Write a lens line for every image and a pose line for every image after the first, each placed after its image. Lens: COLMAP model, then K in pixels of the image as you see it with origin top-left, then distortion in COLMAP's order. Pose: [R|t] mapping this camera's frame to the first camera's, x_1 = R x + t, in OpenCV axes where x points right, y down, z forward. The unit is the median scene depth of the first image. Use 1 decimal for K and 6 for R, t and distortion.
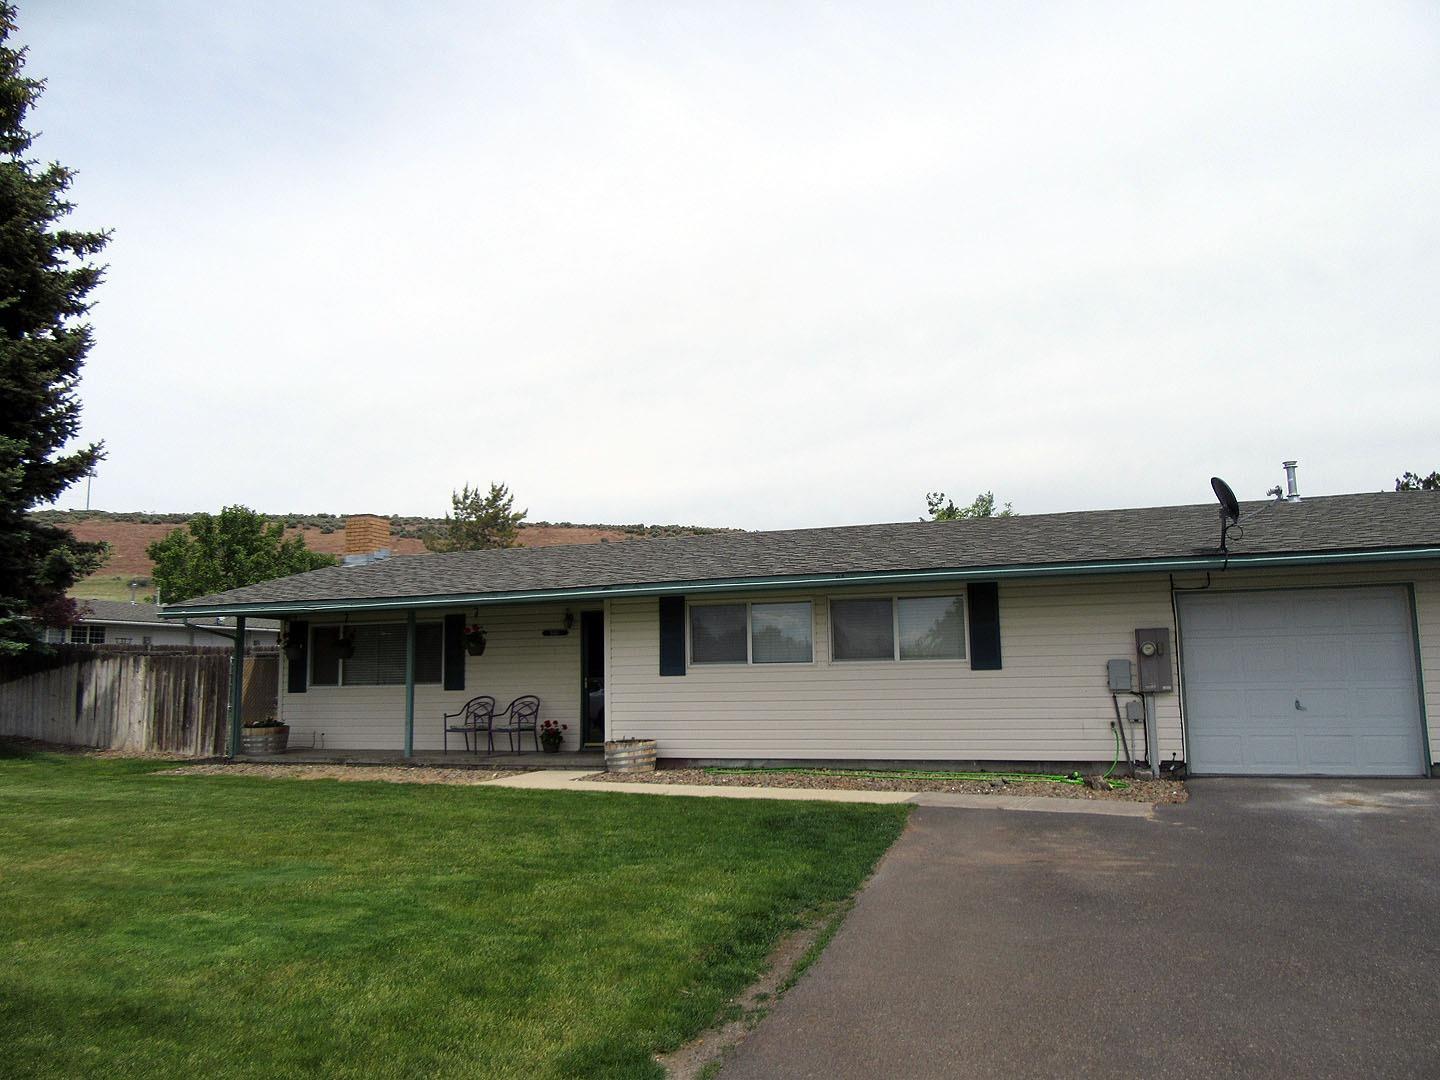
lens RADIAL K [[1052.4, 0, 720.0], [0, 1052.4, 540.0], [0, 0, 1]] dist [-0.009837, -0.003997]
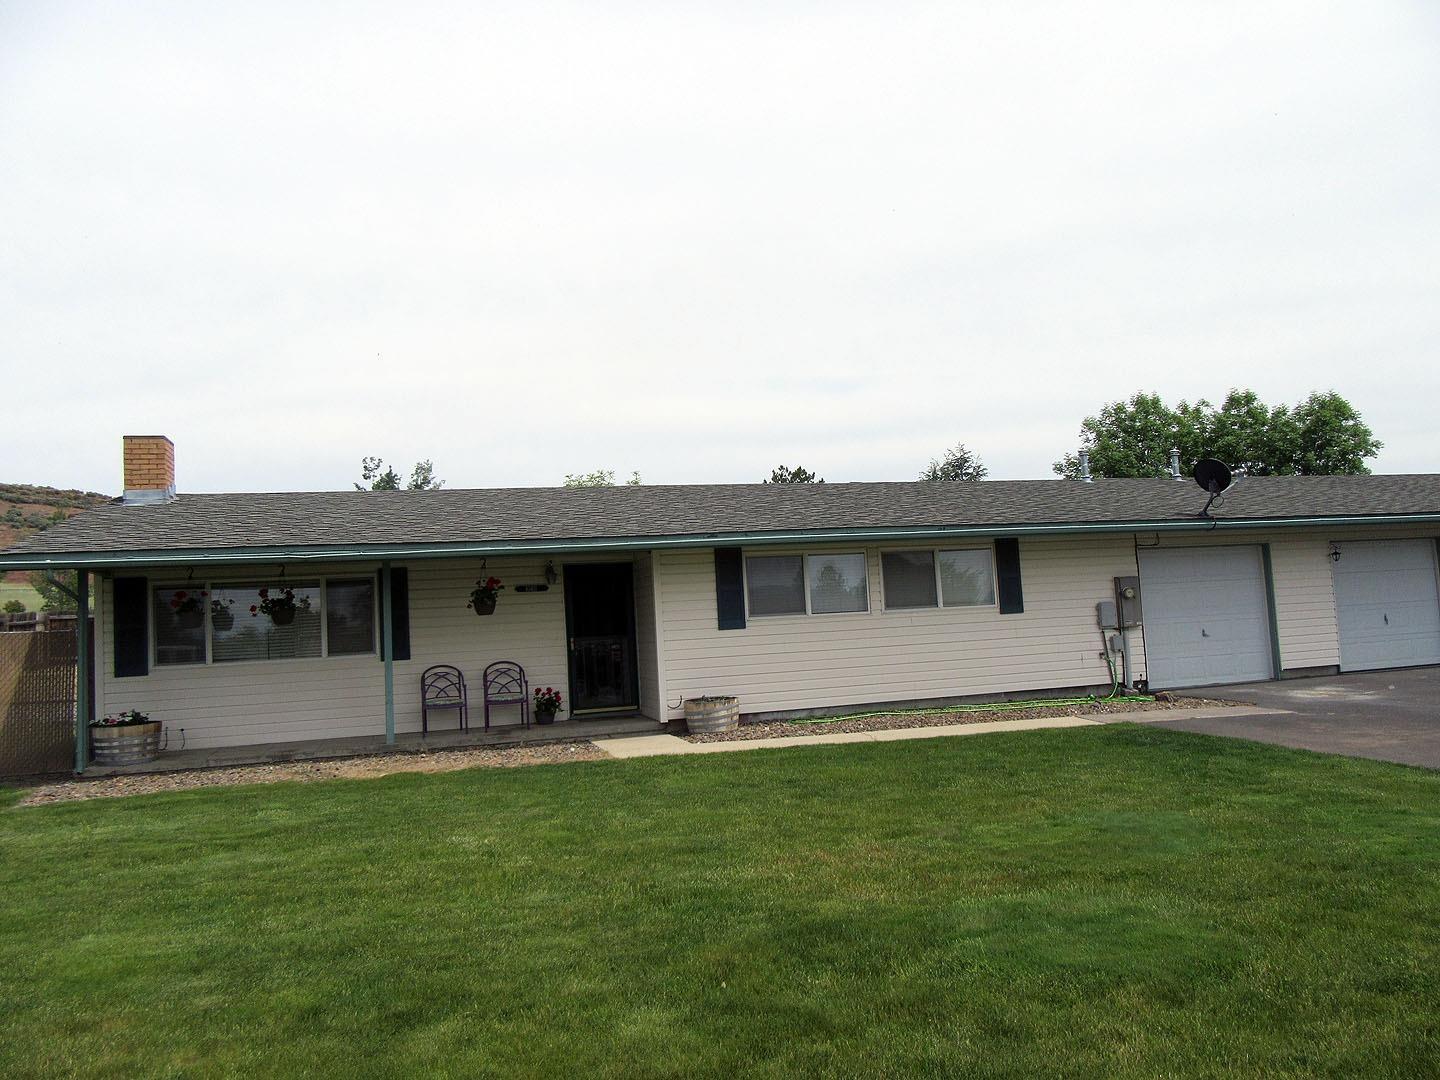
lens RADIAL K [[1052.4, 0, 720.0], [0, 1052.4, 540.0], [0, 0, 1]] dist [-0.009837, -0.003997]
pose [[0.814897, 0.019517, 0.579277, -0.626279], [-0.034574, 0.999290, 0.014968, 0.034117], [-0.578574, -0.032225, 0.814993, 0.230225]]
